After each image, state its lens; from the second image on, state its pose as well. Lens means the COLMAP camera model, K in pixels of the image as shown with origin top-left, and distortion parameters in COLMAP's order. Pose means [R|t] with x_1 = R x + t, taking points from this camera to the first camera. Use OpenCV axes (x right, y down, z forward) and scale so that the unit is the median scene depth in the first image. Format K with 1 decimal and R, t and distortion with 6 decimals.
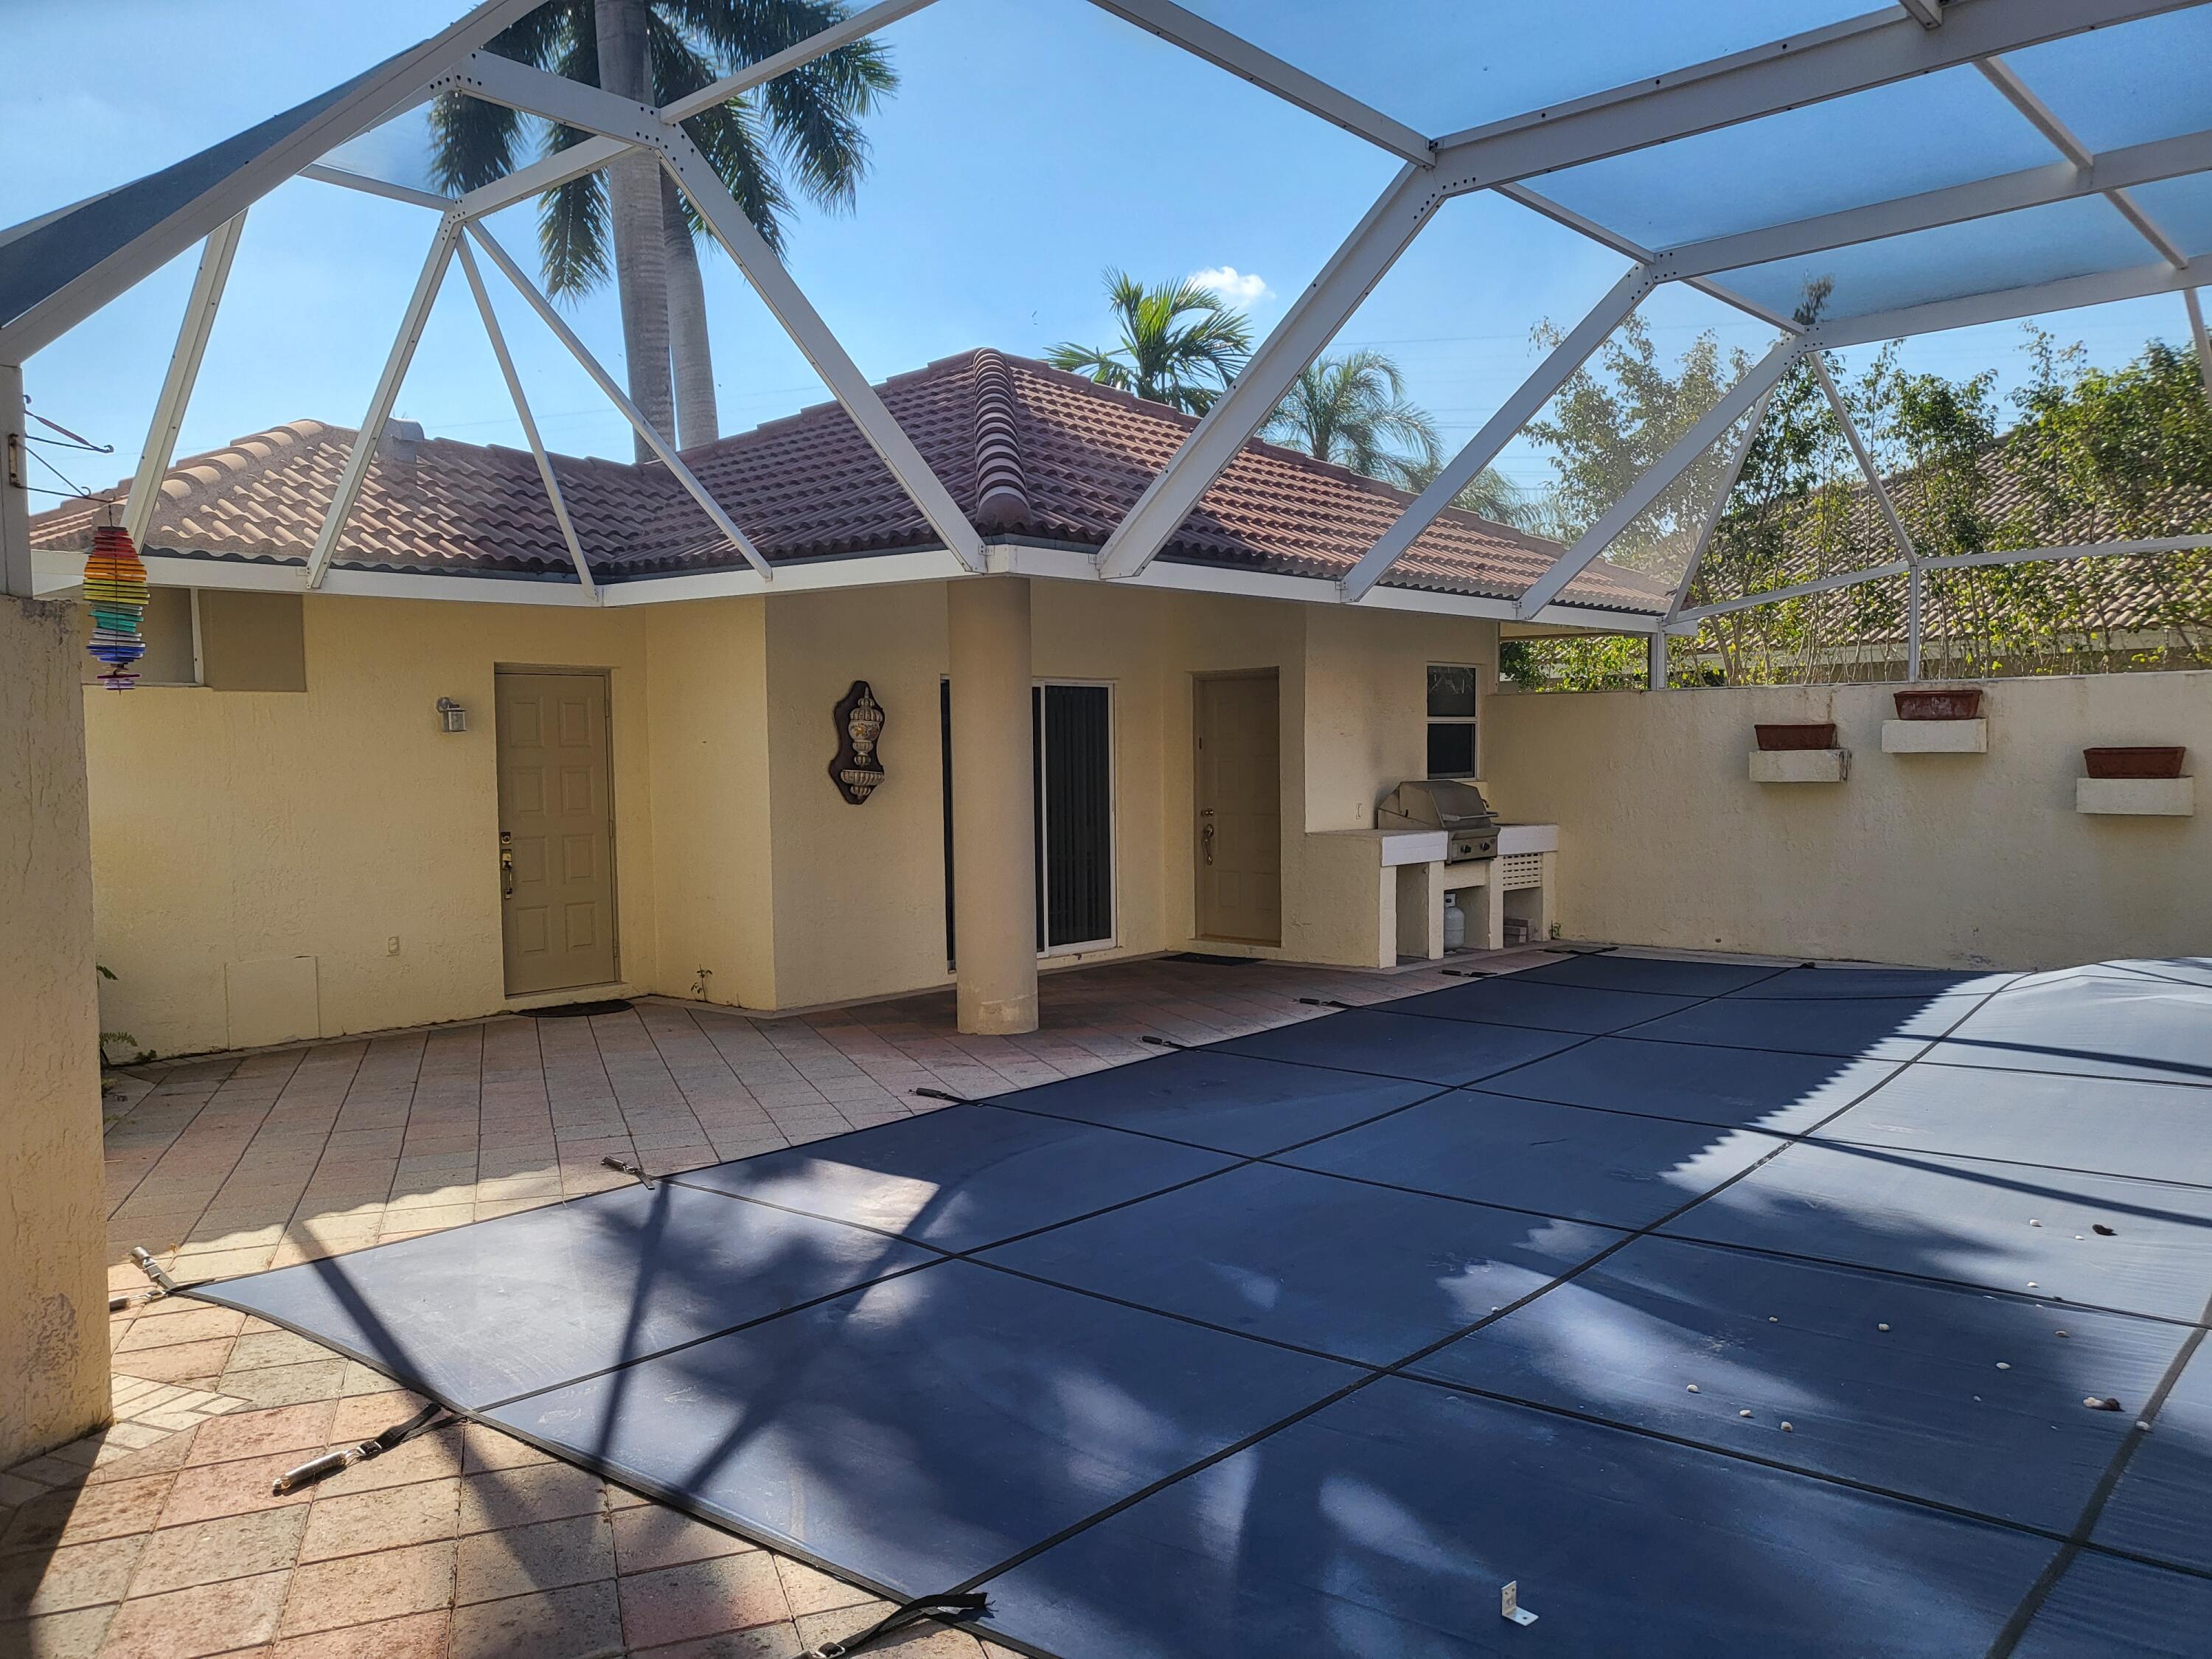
lens RADIAL K [[1677.8, 0, 1099.3], [0, 1677.8, 840.8], [0, 0, 1]] dist [0.032842, 0.001224]
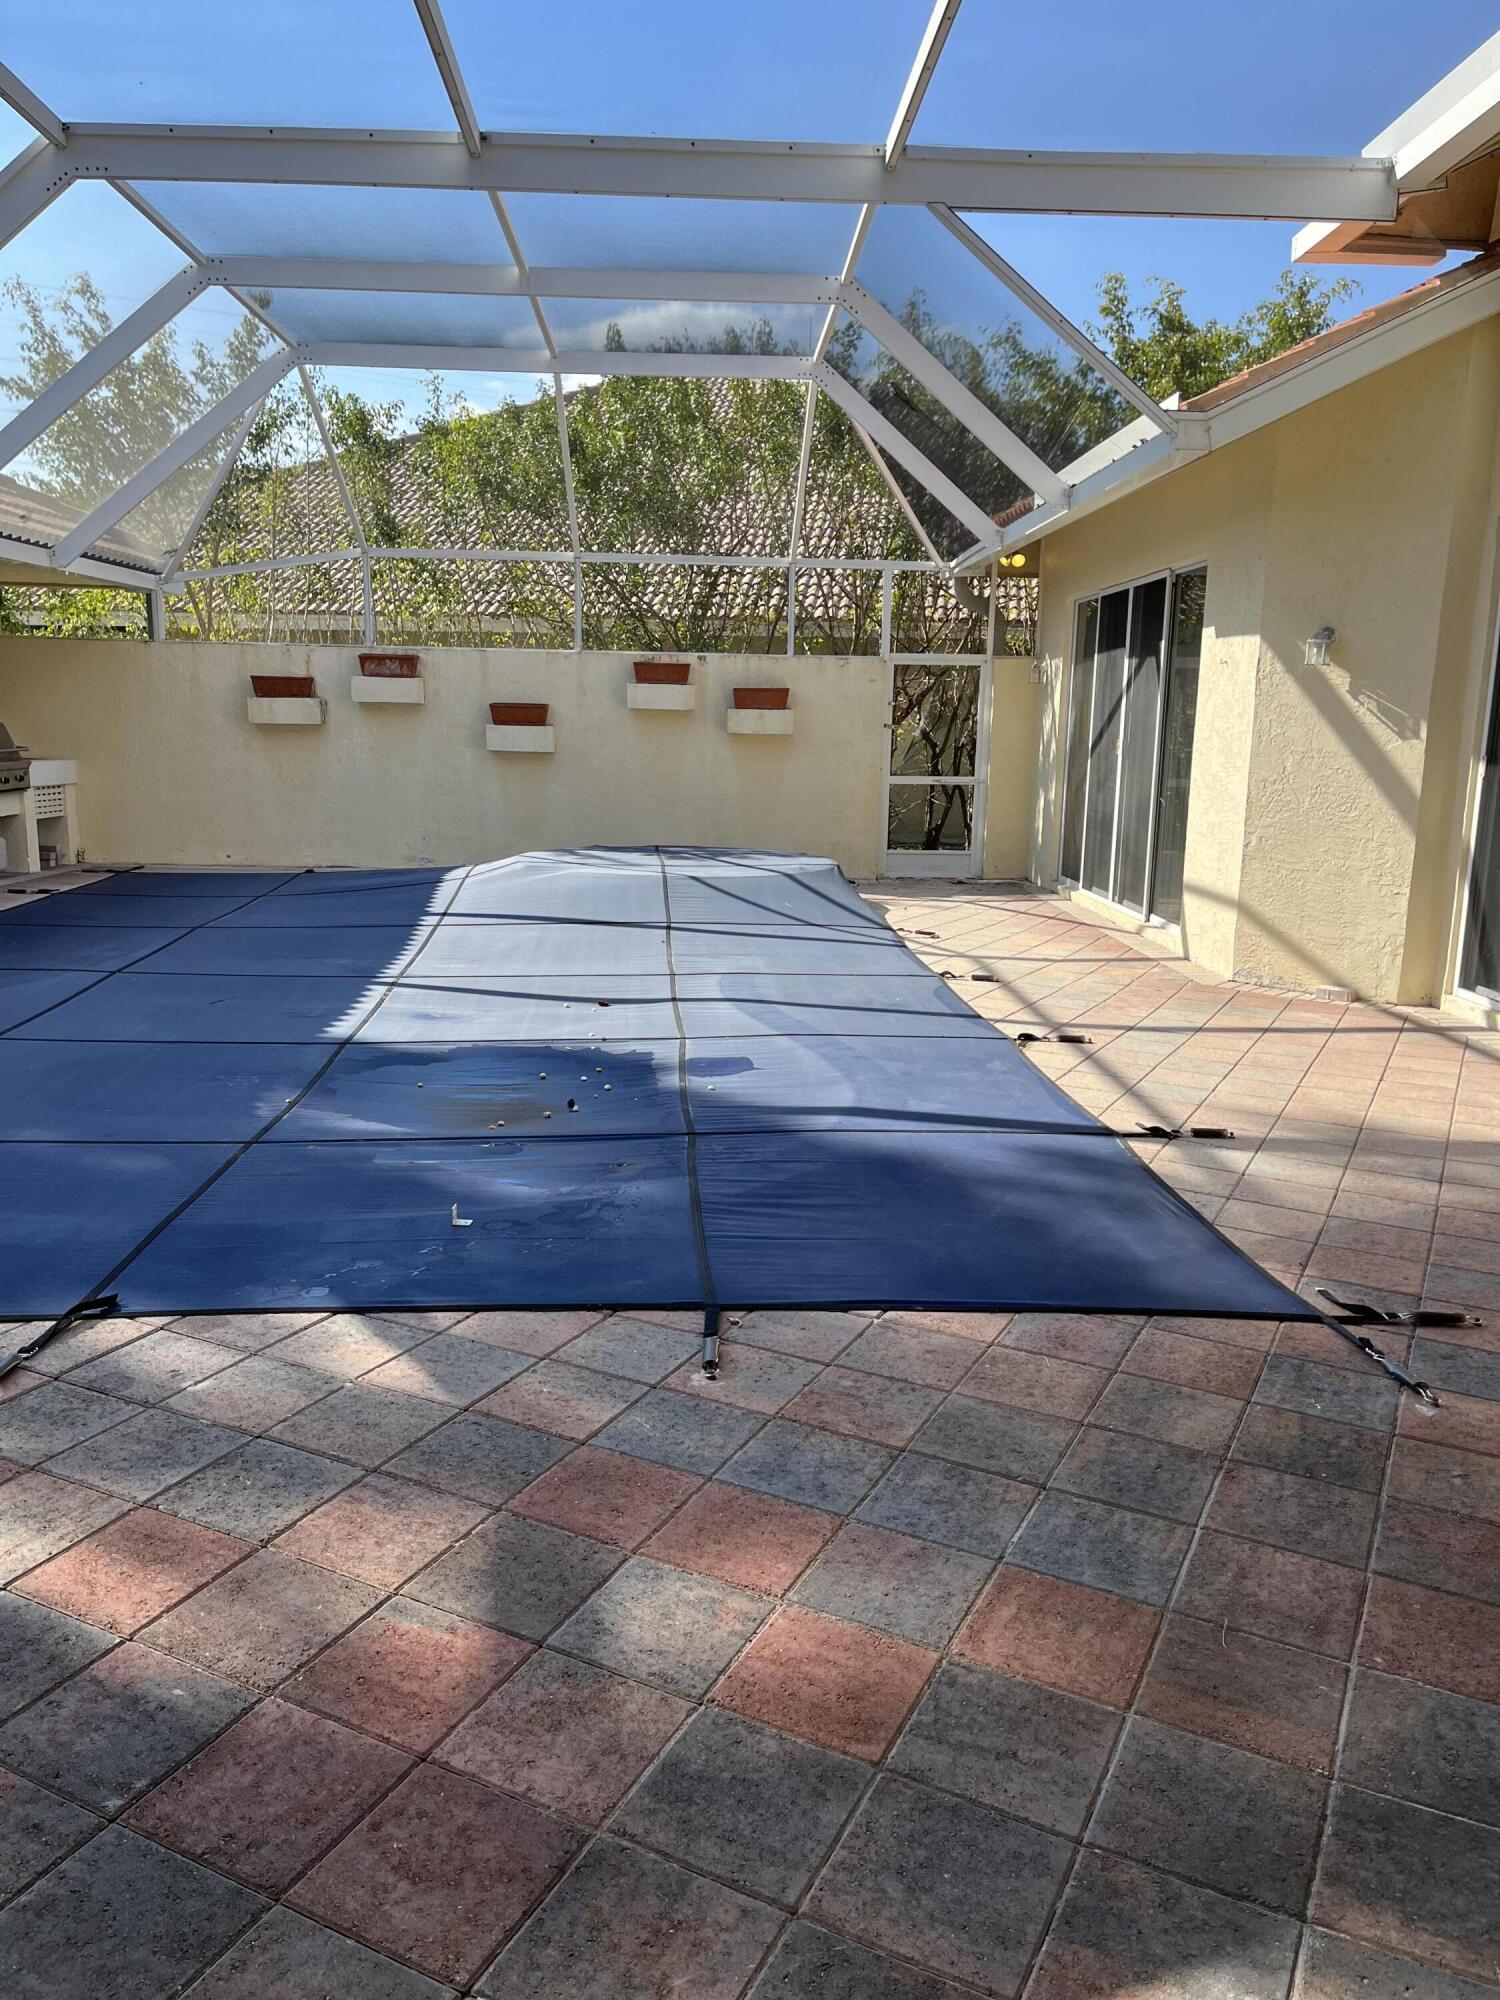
lens RADIAL K [[1502.0, 0, 754.0], [0, 1502.0, 1001.3], [0, 0, 1]] dist [0.055919, -0.064605]
pose [[0.716773, -0.108609, 0.688797, -0.130687], [0.012332, 0.989616, 0.143210, 0.012266], [-0.697198, -0.094155, 0.710669, -0.048254]]
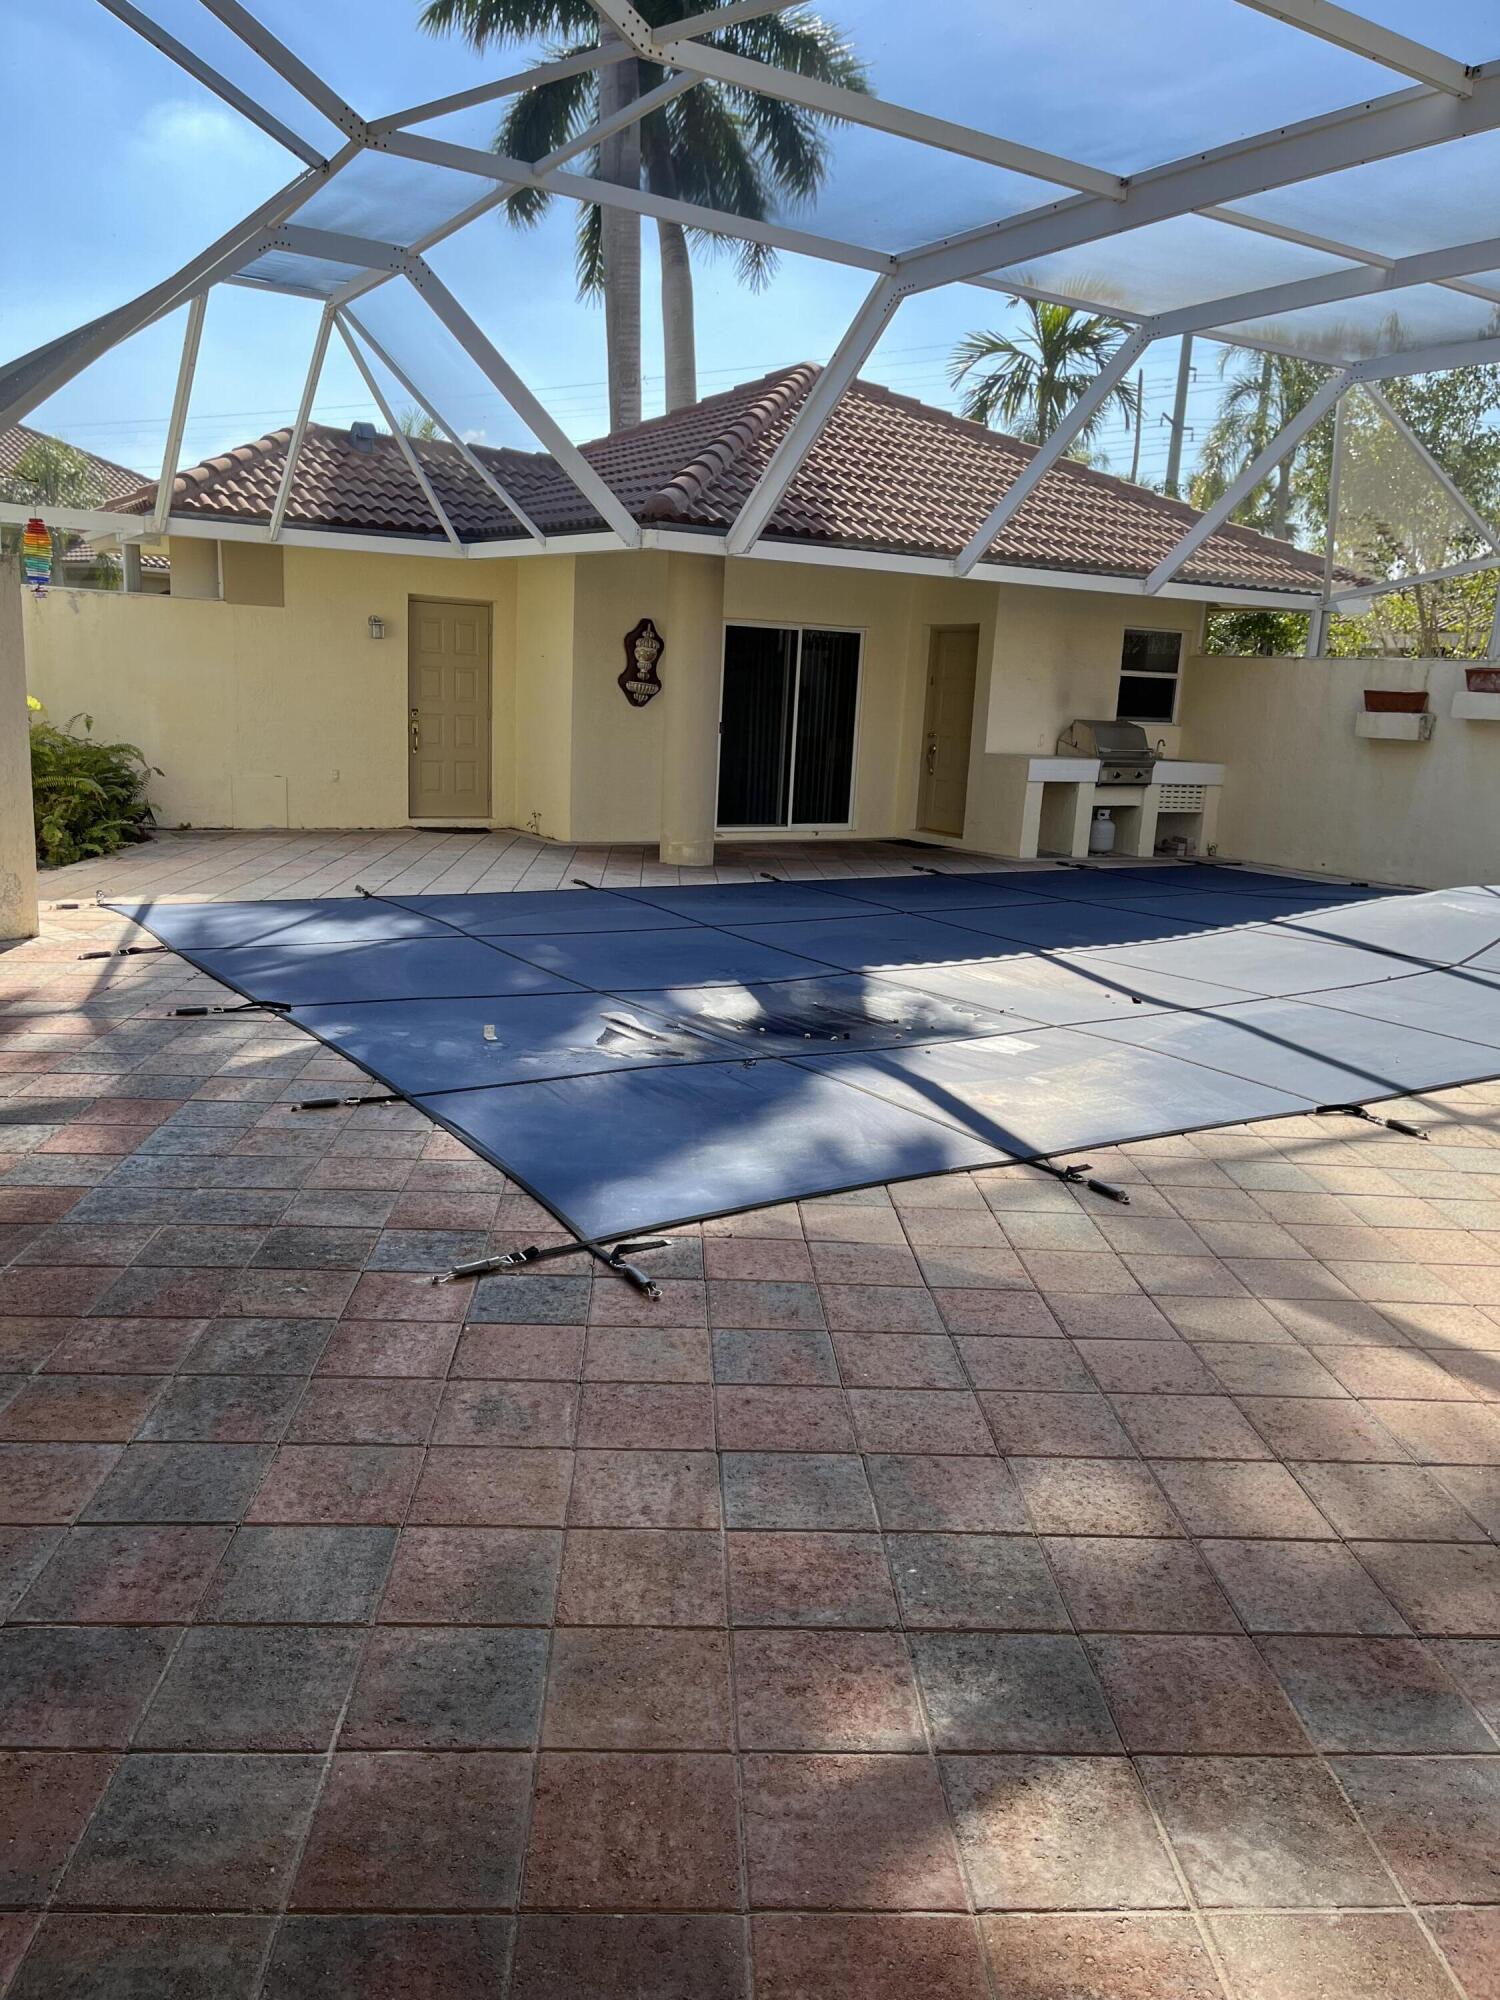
lens RADIAL K [[1502.0, 0, 746.5], [0, 1502.0, 1013.2], [0, 0, 1]] dist [0.055919, -0.064605]
pose [[0.958270, 0.117323, -0.260681, 0.281800], [-0.075021, 0.983149, 0.166702, 0.013304], [0.275846, -0.140189, 0.950924, -0.220514]]
